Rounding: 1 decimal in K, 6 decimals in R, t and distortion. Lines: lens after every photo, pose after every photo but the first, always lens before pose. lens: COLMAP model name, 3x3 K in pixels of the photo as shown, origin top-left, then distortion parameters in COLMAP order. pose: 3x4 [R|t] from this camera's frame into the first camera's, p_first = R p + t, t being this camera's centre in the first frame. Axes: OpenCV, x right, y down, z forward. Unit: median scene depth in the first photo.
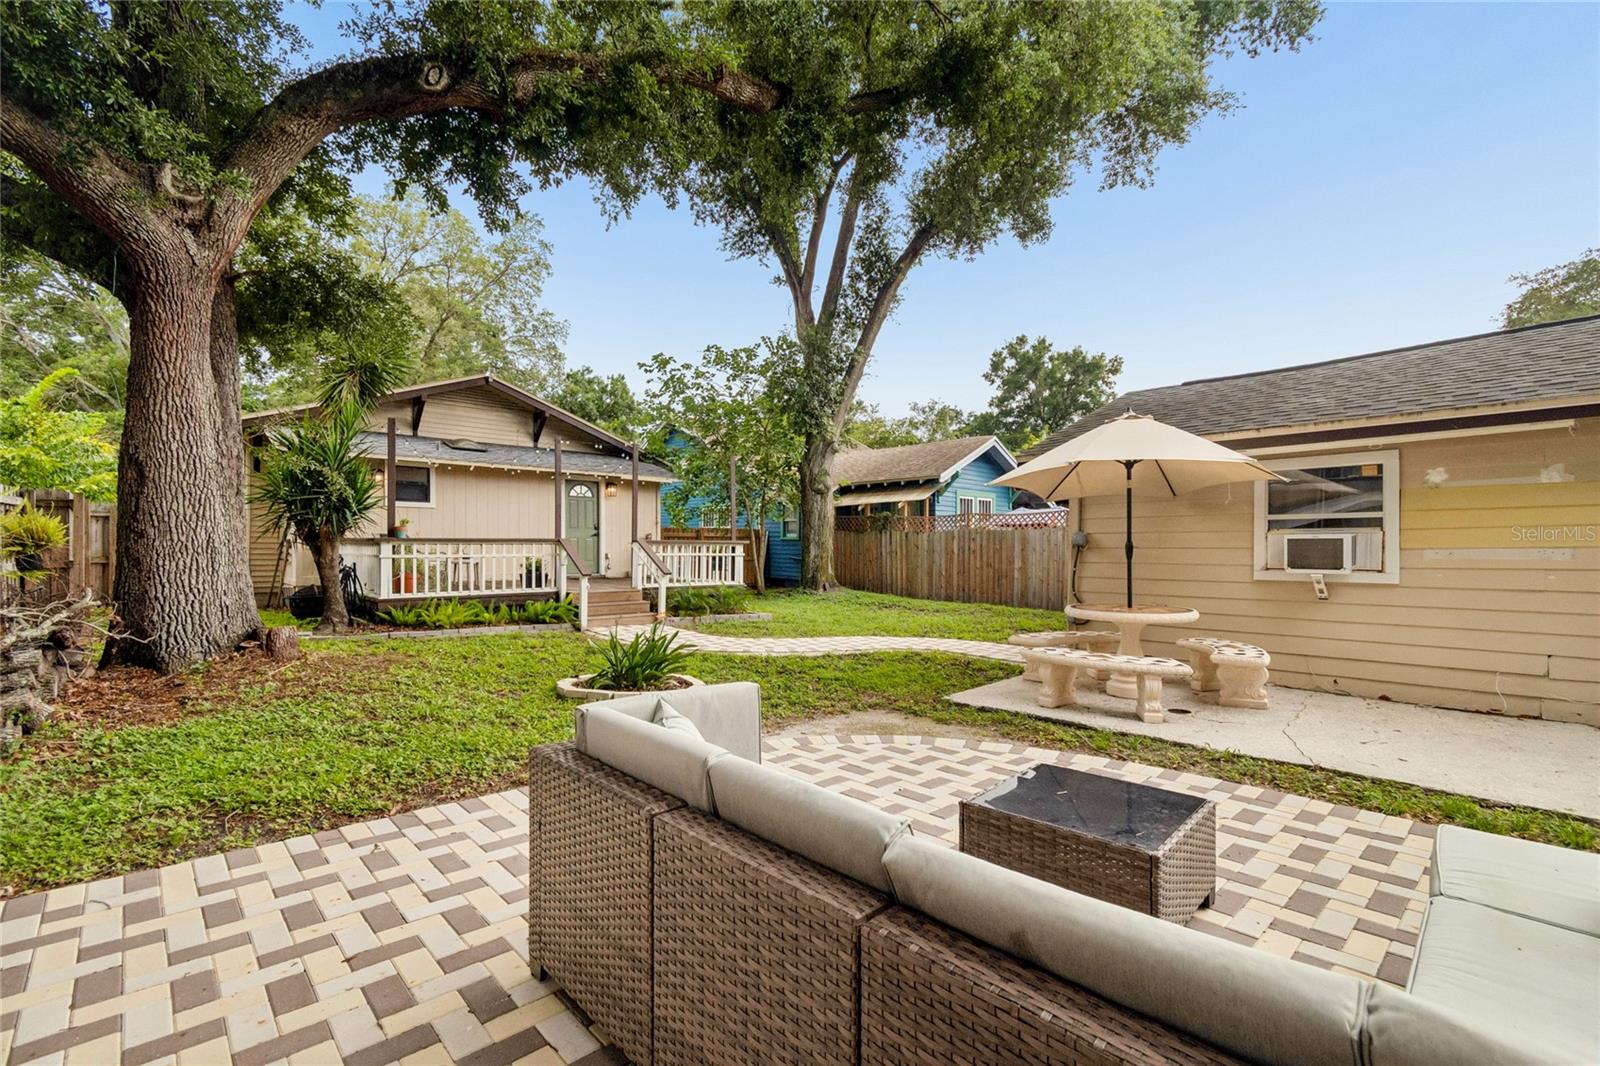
lens RADIAL K [[700.2, 0, 805.1], [0, 700.2, 538.6], [0, 0, 1]] dist [-0.000753, 0.000455]
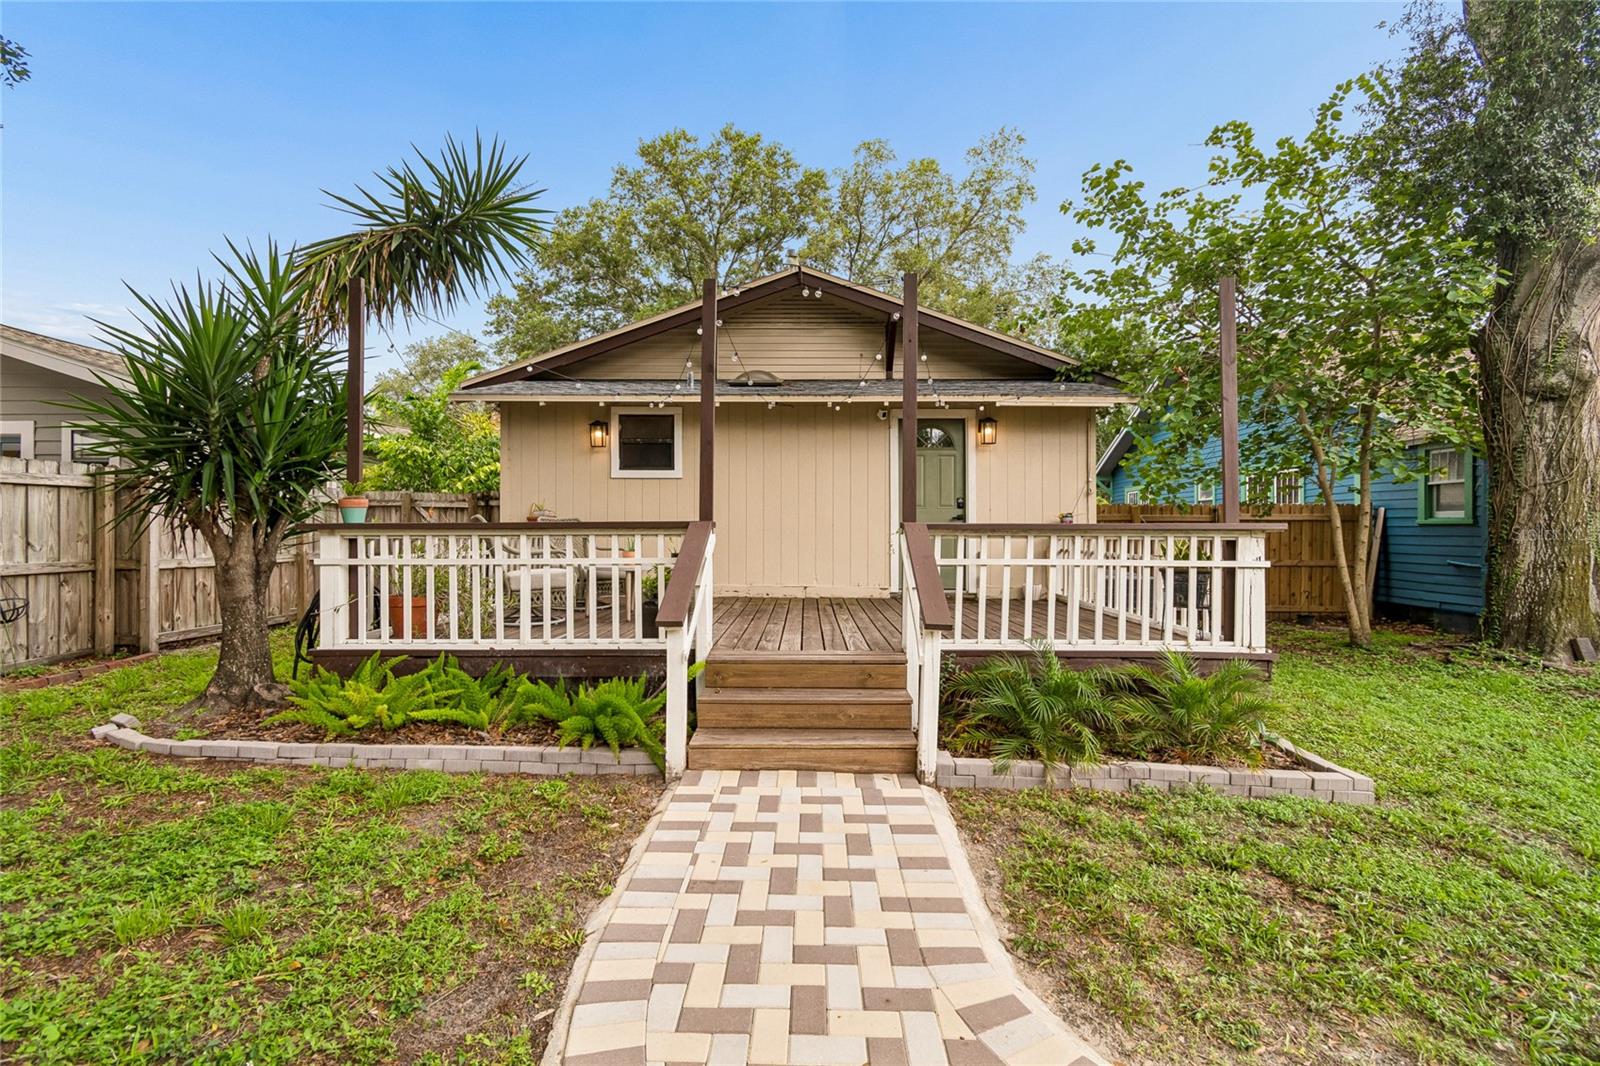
lens RADIAL K [[700.2, 0, 802.7], [0, 700.2, 529.1], [0, 0, 1]] dist [-0.000753, 0.000455]
pose [[0.723937, -0.009356, -0.689803, -0.013604], [0.008790, 0.999952, -0.004338, 0.004074], [0.689810, -0.002923, 0.723984, 0.495979]]
